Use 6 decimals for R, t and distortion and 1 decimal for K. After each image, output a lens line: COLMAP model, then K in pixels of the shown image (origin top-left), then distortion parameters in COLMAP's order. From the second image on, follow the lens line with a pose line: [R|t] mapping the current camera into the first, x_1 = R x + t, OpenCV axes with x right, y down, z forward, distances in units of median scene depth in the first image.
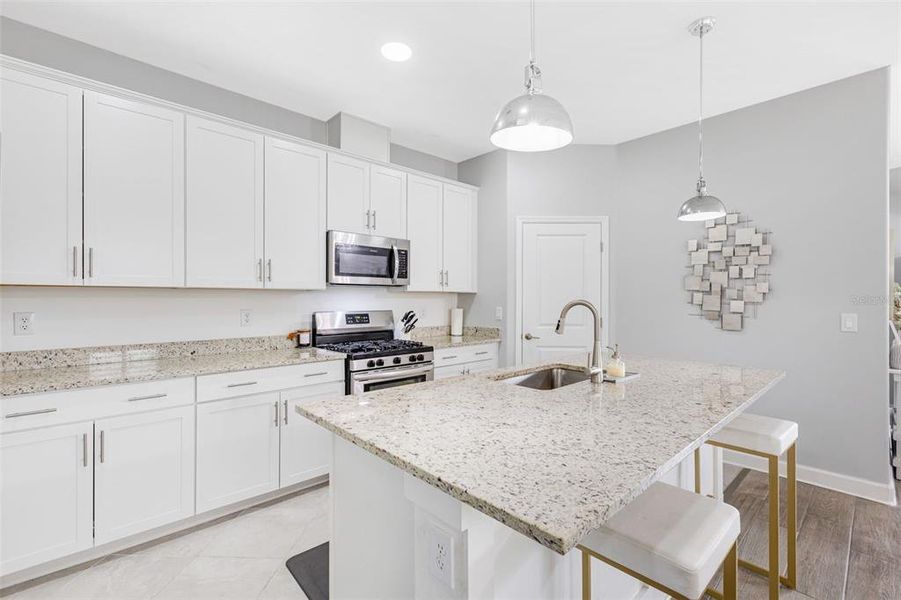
lens RADIAL K [[401.5, 0, 454.9], [0, 401.5, 297.1], [0, 0, 1]] dist [0.004356, -0.002180]
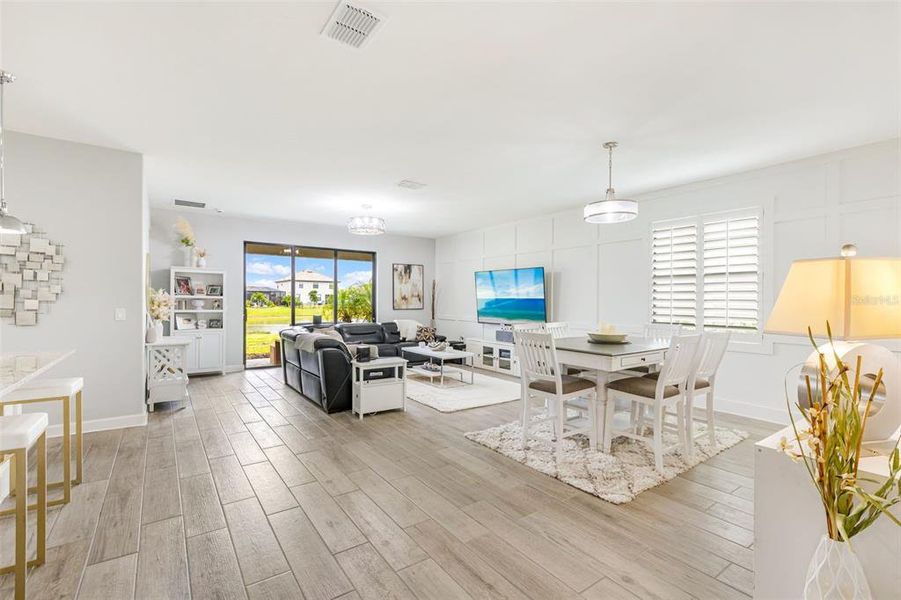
lens RADIAL K [[401.5, 0, 453.1], [0, 401.5, 303.7], [0, 0, 1]] dist [0.004356, -0.002180]
pose [[0.129841, -0.008348, 0.991500, -0.291379], [-0.010266, 0.999900, 0.009763, -0.003164], [-0.991482, -0.011446, 0.129742, -0.357650]]
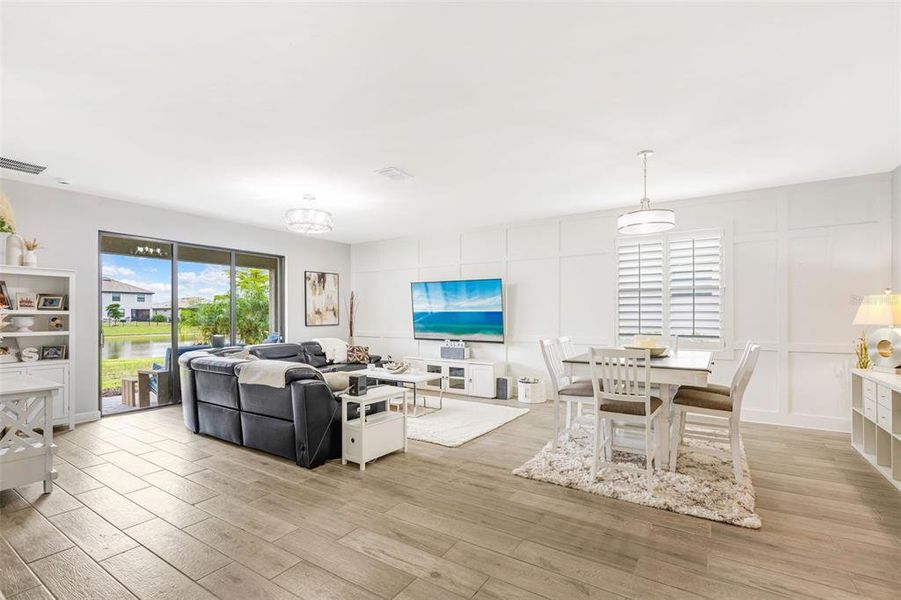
lens RADIAL K [[407.7, 0, 454.8], [0, 407.7, 314.3], [0, 0, 1]] dist [0.003370, 0.000184]
pose [[-0.238631, 0.000285, 0.971110, -0.066747], [-0.002548, 0.999996, -0.000919, 0.000735], [-0.971107, -0.002694, -0.238630, 0.150684]]
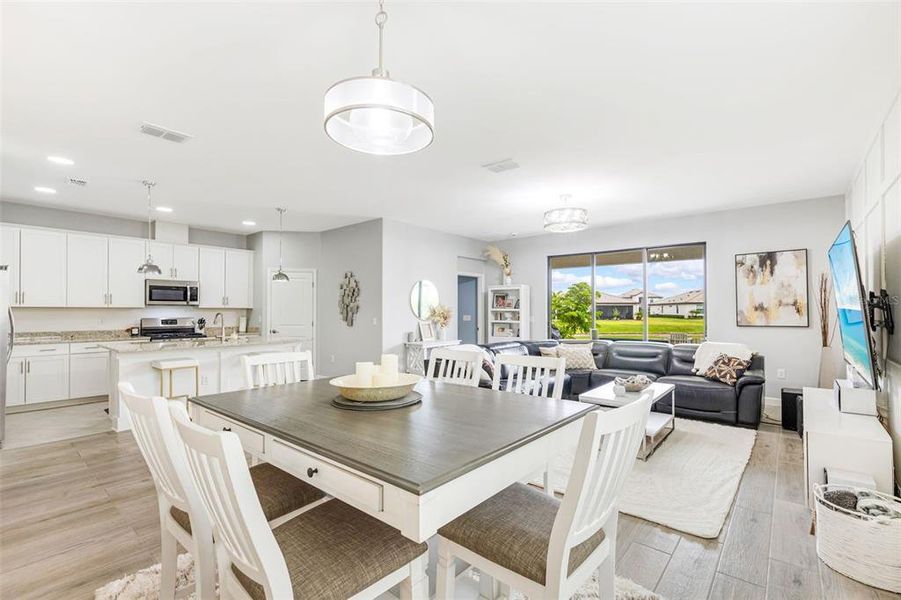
lens RADIAL K [[401.5, 0, 454.9], [0, 401.5, 306.8], [0, 0, 1]] dist [0.004356, -0.002180]
pose [[0.992304, -0.000202, 0.123824, 0.974193], [0.001030, 0.999978, -0.006623, -0.006589], [-0.123820, 0.006699, 0.992282, -1.219643]]
